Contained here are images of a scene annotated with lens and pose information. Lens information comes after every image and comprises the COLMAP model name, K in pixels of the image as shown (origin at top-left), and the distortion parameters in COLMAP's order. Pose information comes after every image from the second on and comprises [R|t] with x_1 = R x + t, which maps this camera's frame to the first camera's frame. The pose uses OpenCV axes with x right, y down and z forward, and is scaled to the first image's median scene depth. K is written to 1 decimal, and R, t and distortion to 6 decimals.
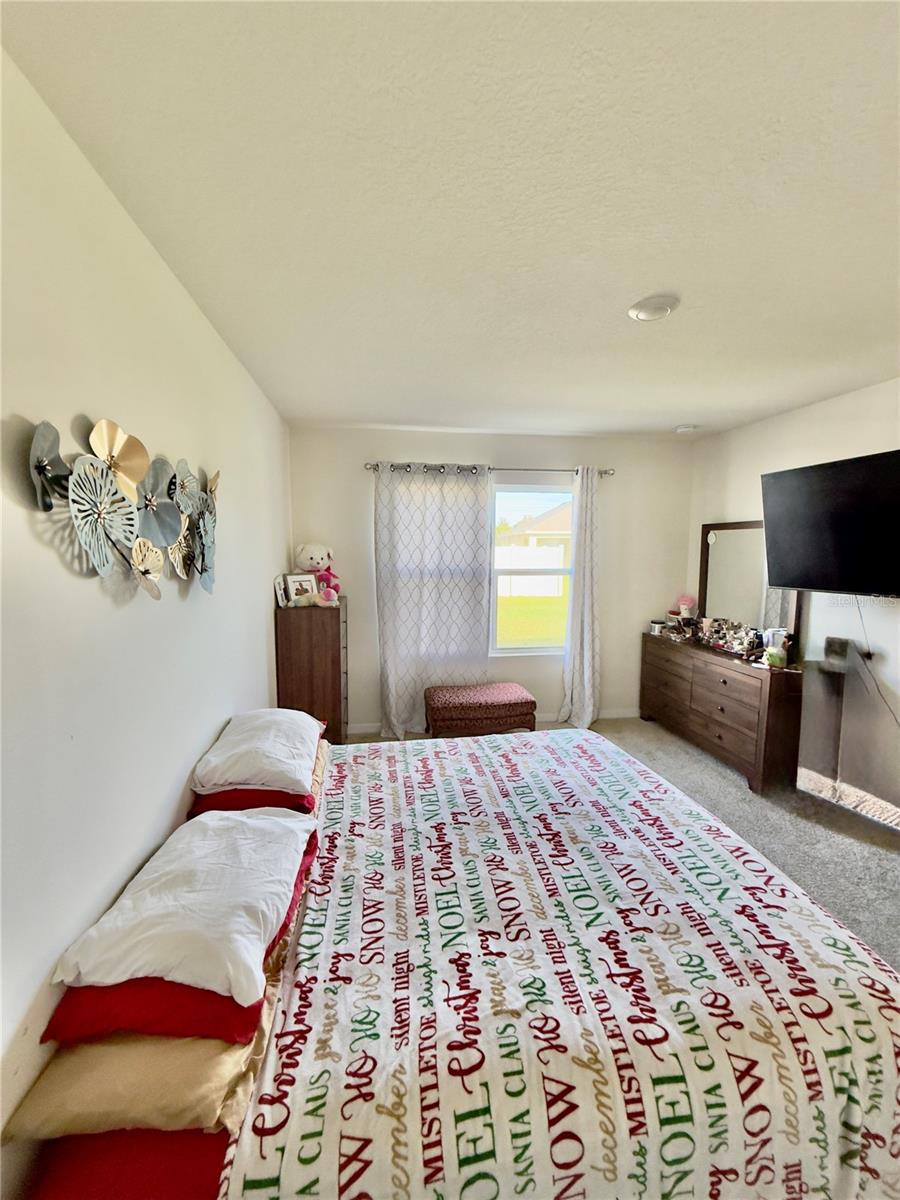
lens RADIAL K [[478.6, 0, 454.1], [0, 478.6, 601.0], [0, 0, 1]] dist [-0.003282, 0.000827]
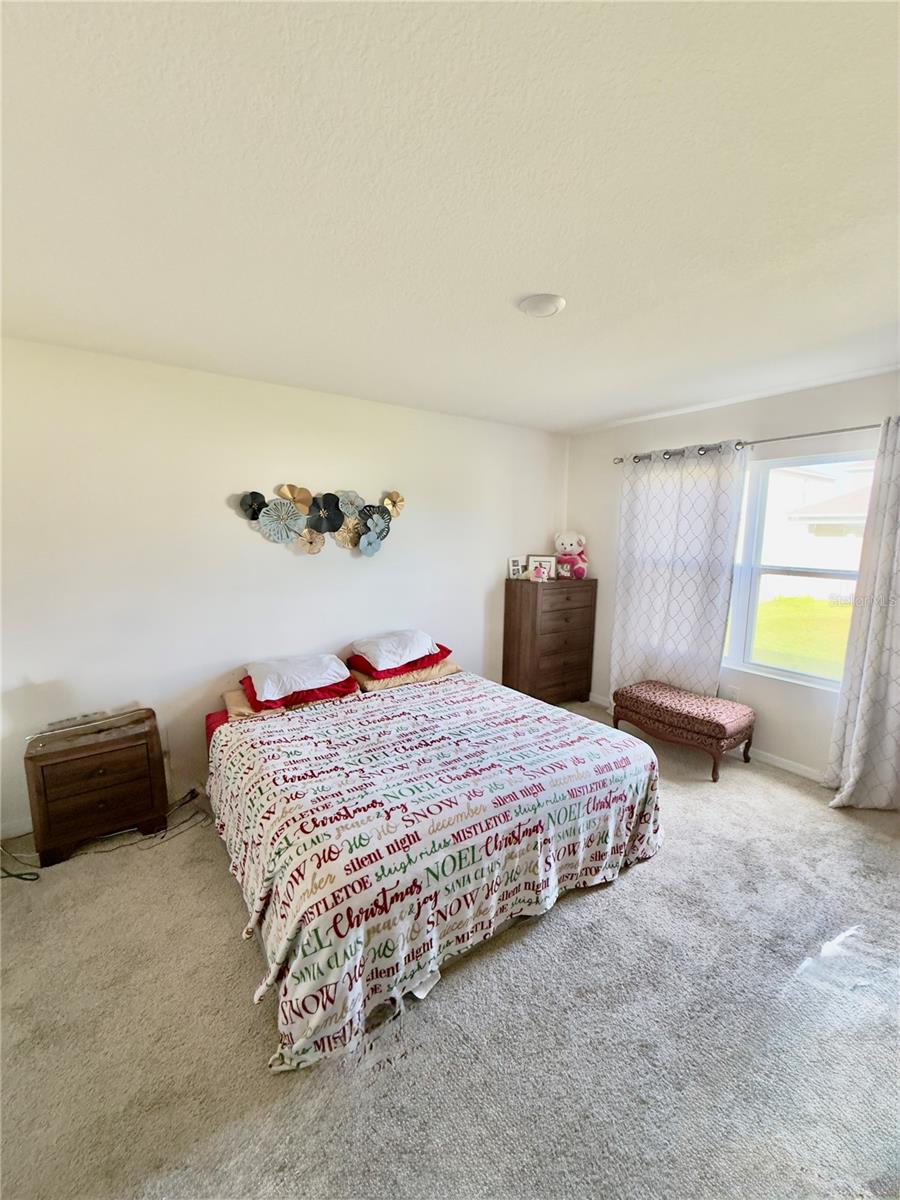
lens RADIAL K [[478.6, 0, 447.7], [0, 478.6, 602.4], [0, 0, 1]] dist [-0.003282, 0.000827]
pose [[0.441176, 0.139306, -0.886542, 0.936082], [-0.114727, 0.988528, 0.098239, -0.038232], [0.890057, 0.058370, 0.452097, 0.271599]]
